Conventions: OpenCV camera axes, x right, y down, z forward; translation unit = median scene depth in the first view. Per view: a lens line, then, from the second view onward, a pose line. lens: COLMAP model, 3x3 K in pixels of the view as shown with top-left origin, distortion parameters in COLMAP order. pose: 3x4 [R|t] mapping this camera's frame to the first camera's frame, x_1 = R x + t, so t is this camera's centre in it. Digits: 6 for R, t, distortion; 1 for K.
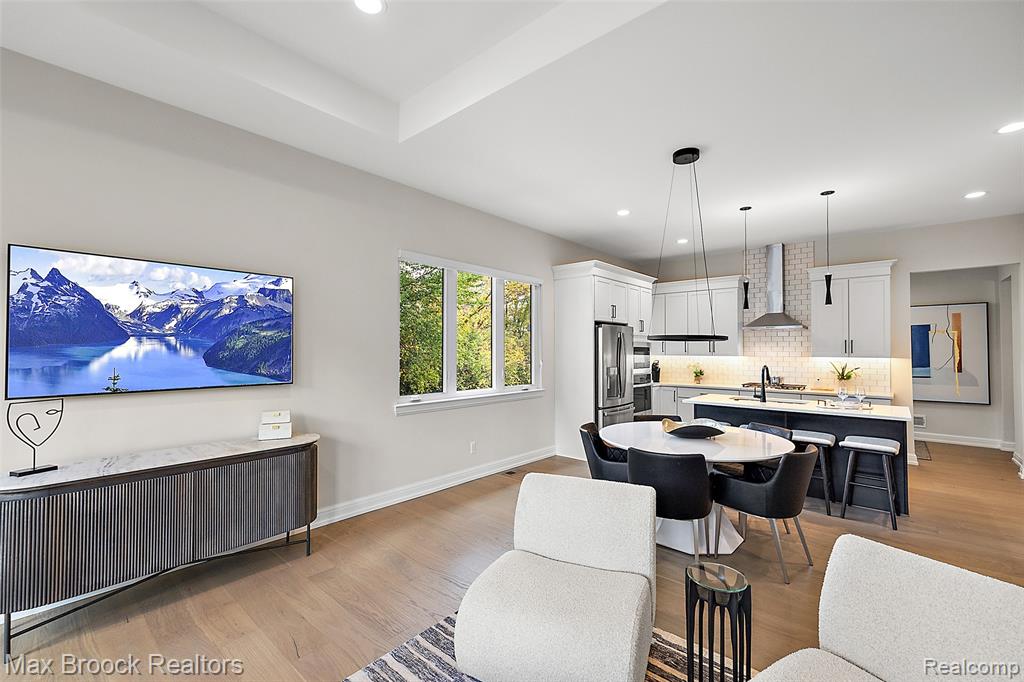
lens RADIAL K [[439.0, 0, 519.6], [0, 439.0, 343.2], [0, 0, 1]] dist [0.003257, 0.001071]
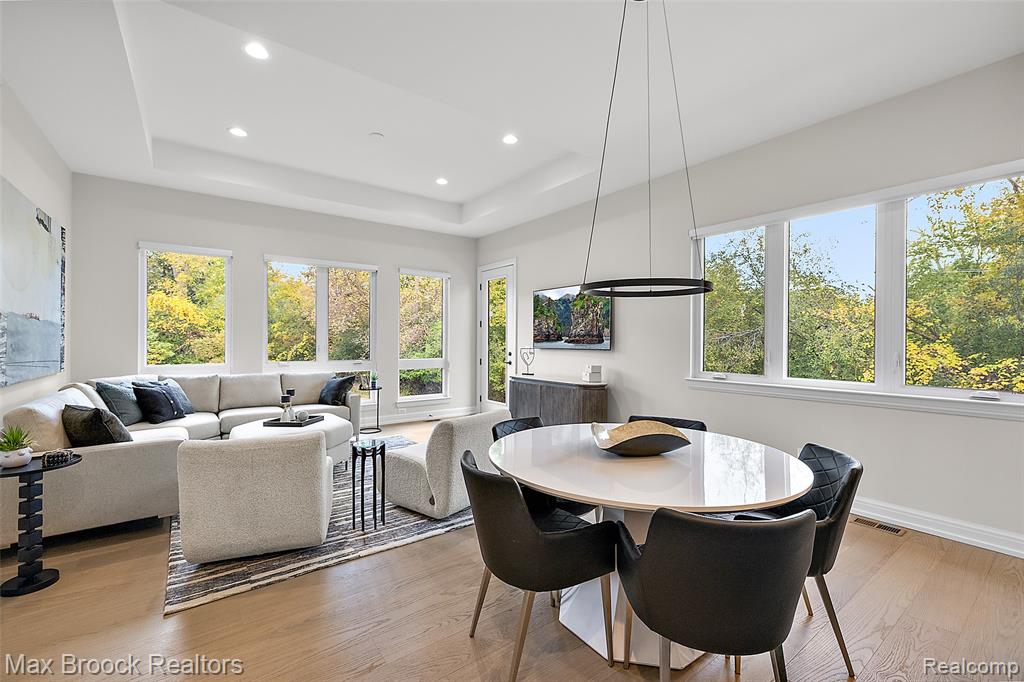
lens RADIAL K [[439.0, 0, 510.8], [0, 439.0, 337.5], [0, 0, 1]] dist [0.003257, 0.001071]
pose [[-0.211186, -0.007992, -0.977413, 0.754474], [0.009098, 0.999907, -0.010142, 0.044099], [0.977403, -0.011034, -0.211094, 0.711090]]
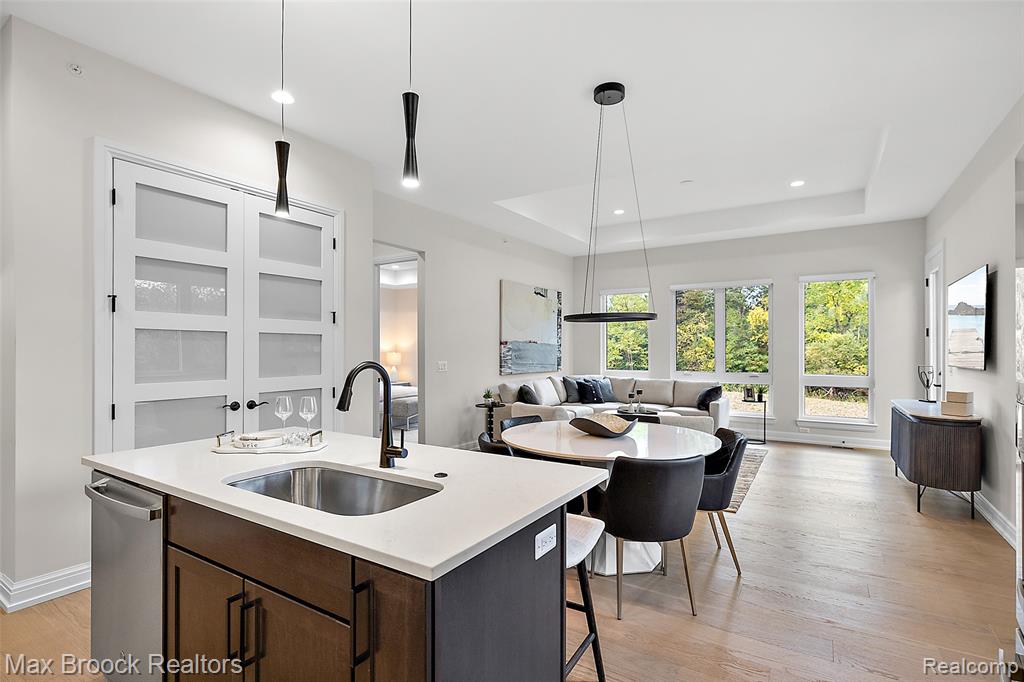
lens RADIAL K [[498.1, 0, 517.3], [0, 498.1, 349.6], [0, 0, 1]] dist [0.010799, -0.000251]
pose [[-0.986128, -0.004454, -0.165928, 0.534271], [-0.001950, 0.999882, -0.015252, 0.046564], [0.165976, -0.014717, -0.986020, 1.420187]]
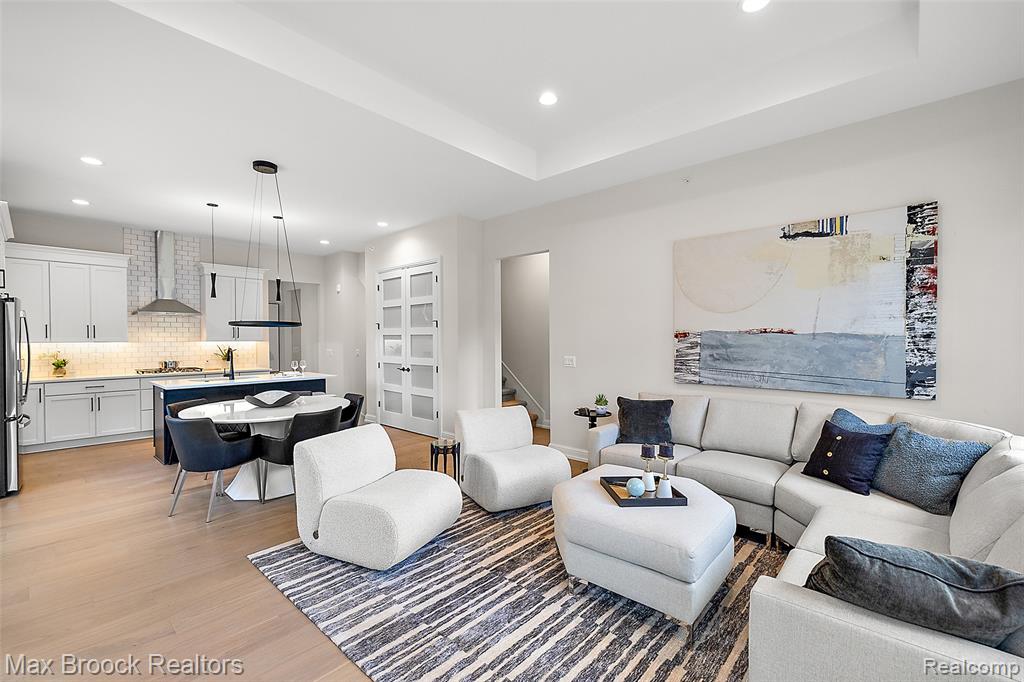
lens RADIAL K [[439.0, 0, 509.0], [0, 439.0, 342.1], [0, 0, 1]] dist [0.003257, 0.001071]
pose [[0.020277, -0.013319, 0.999706, -0.585360], [-0.012679, 0.999827, 0.013578, 0.009690], [-0.999714, -0.012950, 0.020105, 0.243189]]
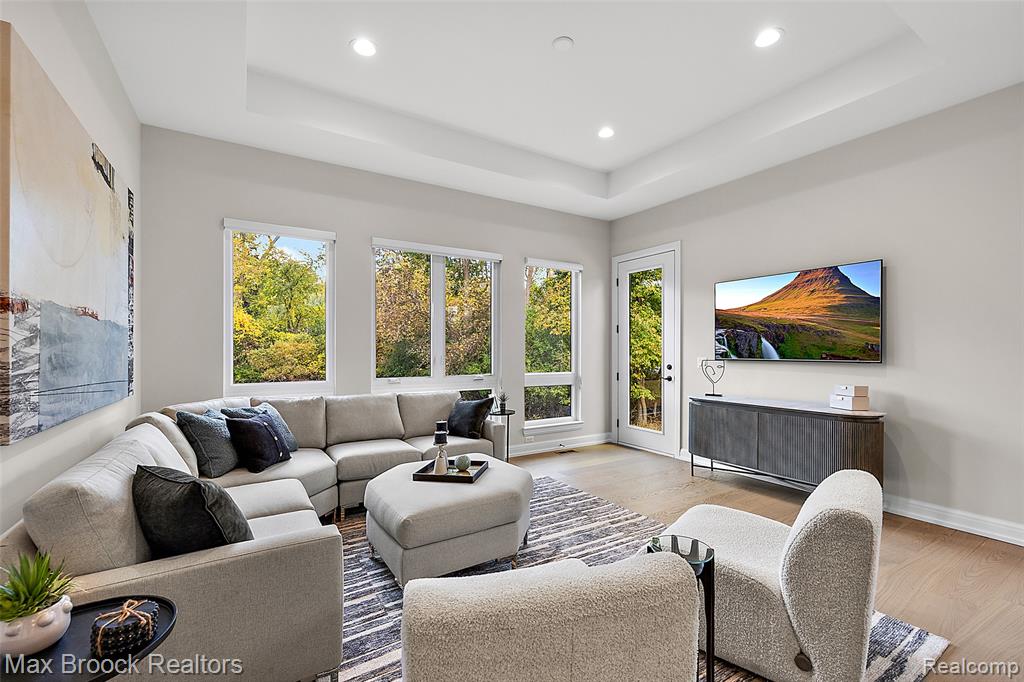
lens RADIAL K [[439.0, 0, 509.0], [0, 439.0, 349.3], [0, 0, 1]] dist [0.003257, 0.001071]
pose [[-0.290331, -0.002795, -0.956922, 0.519528], [0.011894, 0.999908, -0.006529, 0.040858], [0.956852, -0.013277, -0.290271, 0.336660]]
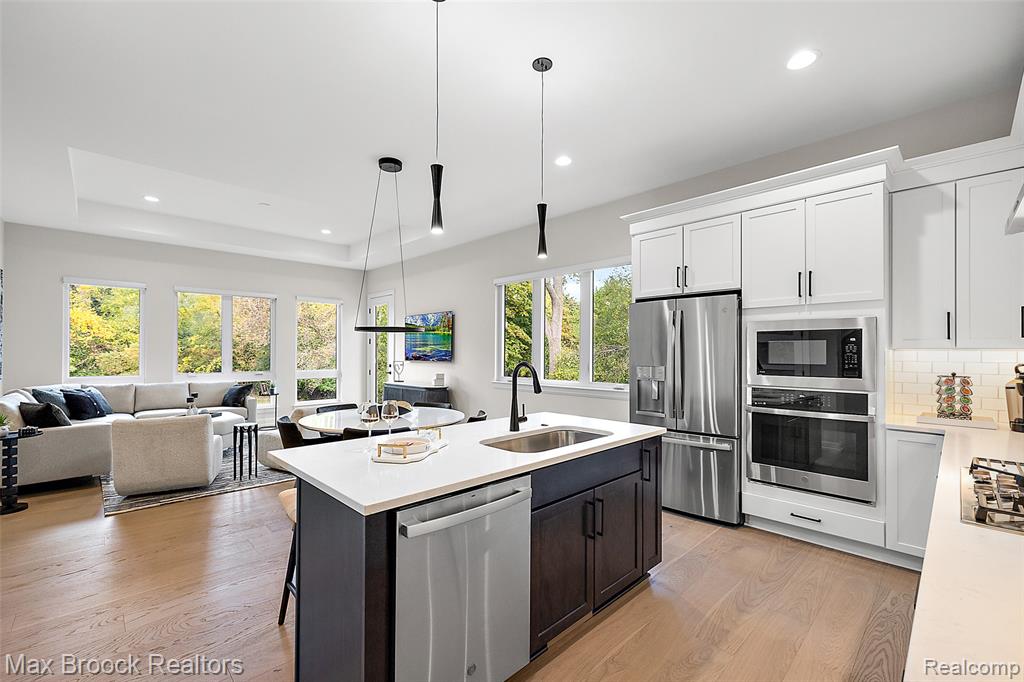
lens RADIAL K [[439.0, 0, 510.6], [0, 439.0, 347.9], [0, 0, 1]] dist [0.003257, 0.001071]
pose [[-0.081740, -0.012140, -0.996580, 1.107390], [0.012380, 0.999836, -0.013195, 0.040302], [0.996577, -0.013416, -0.081576, 1.048193]]
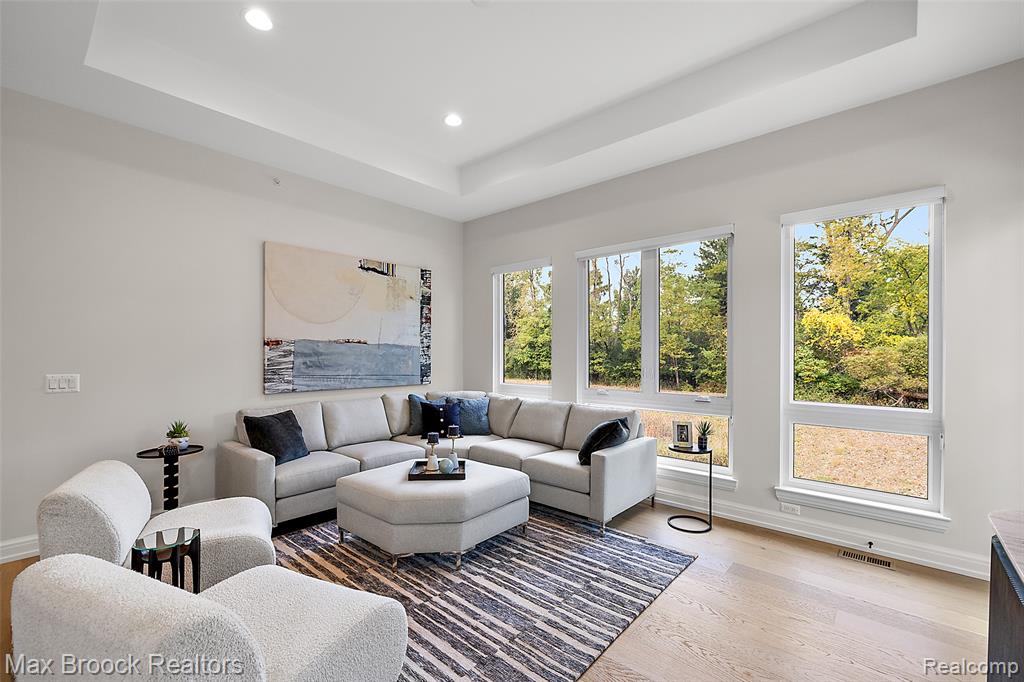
lens RADIAL K [[439.0, 0, 516.9], [0, 439.0, 354.7], [0, 0, 1]] dist [0.003257, 0.001071]
pose [[-0.999976, -0.006801, -0.001381, -0.149313], [-0.006785, 0.999914, -0.011227, 0.032504], [0.001457, -0.011218, -0.999936, 0.756786]]
